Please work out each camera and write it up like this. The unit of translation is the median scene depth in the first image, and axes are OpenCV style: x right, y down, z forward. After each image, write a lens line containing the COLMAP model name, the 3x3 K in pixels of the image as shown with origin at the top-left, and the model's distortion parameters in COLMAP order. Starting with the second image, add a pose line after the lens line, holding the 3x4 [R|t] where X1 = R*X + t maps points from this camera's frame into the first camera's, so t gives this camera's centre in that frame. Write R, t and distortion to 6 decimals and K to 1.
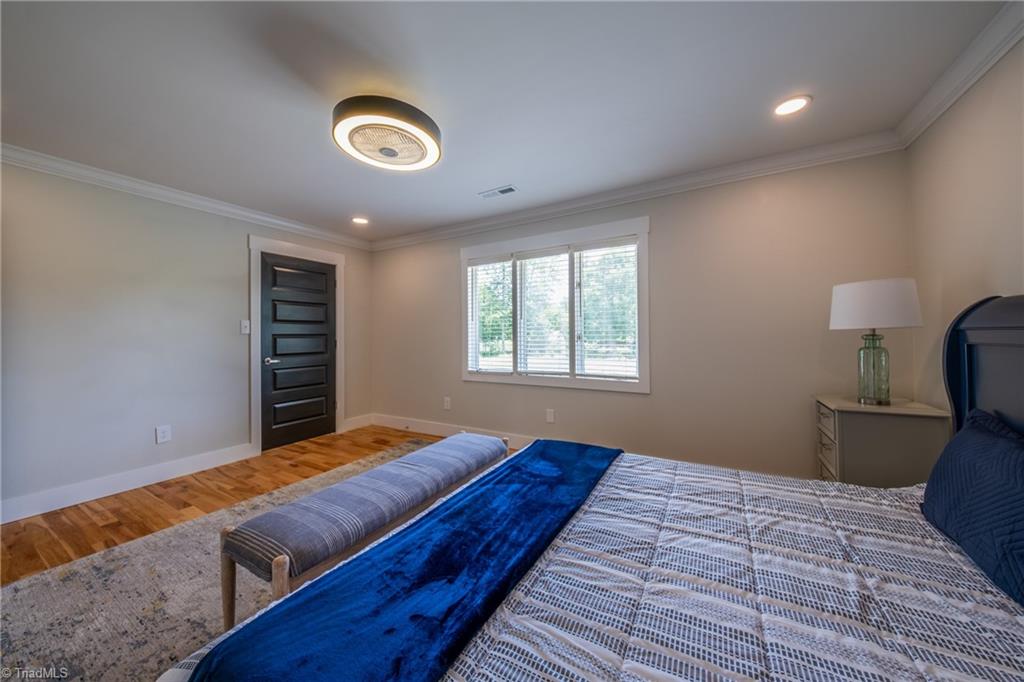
lens RADIAL K [[350.2, 0, 513.2], [0, 350.2, 336.1], [0, 0, 1]] dist [-0.004468, -0.001165]
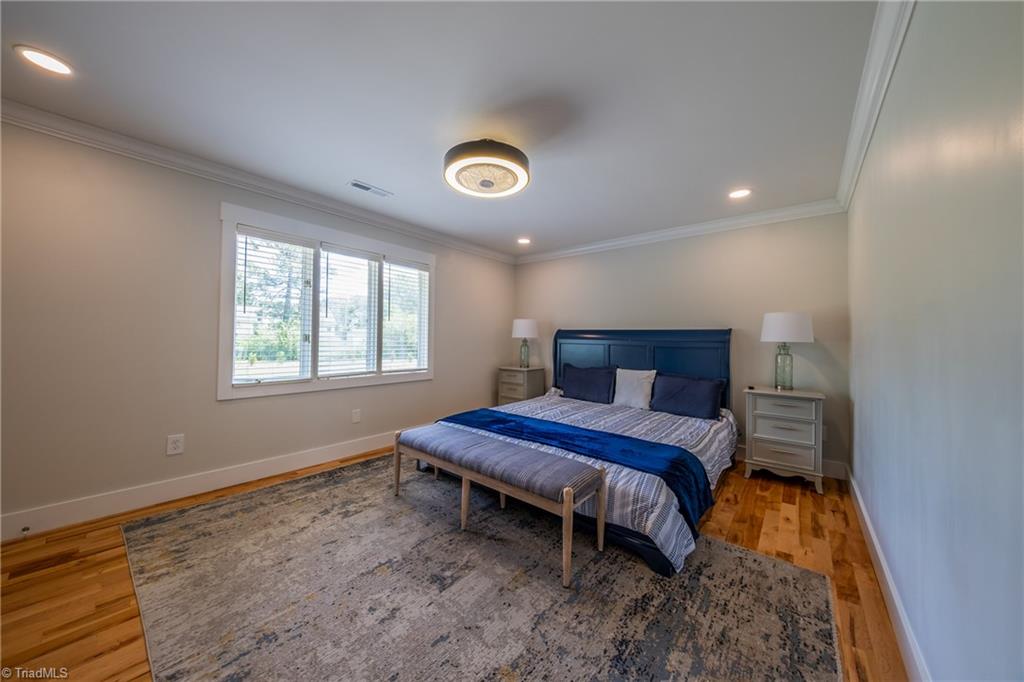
lens RADIAL K [[350.2, 0, 514.5], [0, 350.2, 341.0], [0, 0, 1]] dist [-0.004468, -0.001165]
pose [[0.158299, 0.012270, 0.987315, -0.858970], [-0.013231, 0.999859, -0.010304, 0.016681], [-0.987303, -0.011432, 0.158439, 0.404713]]
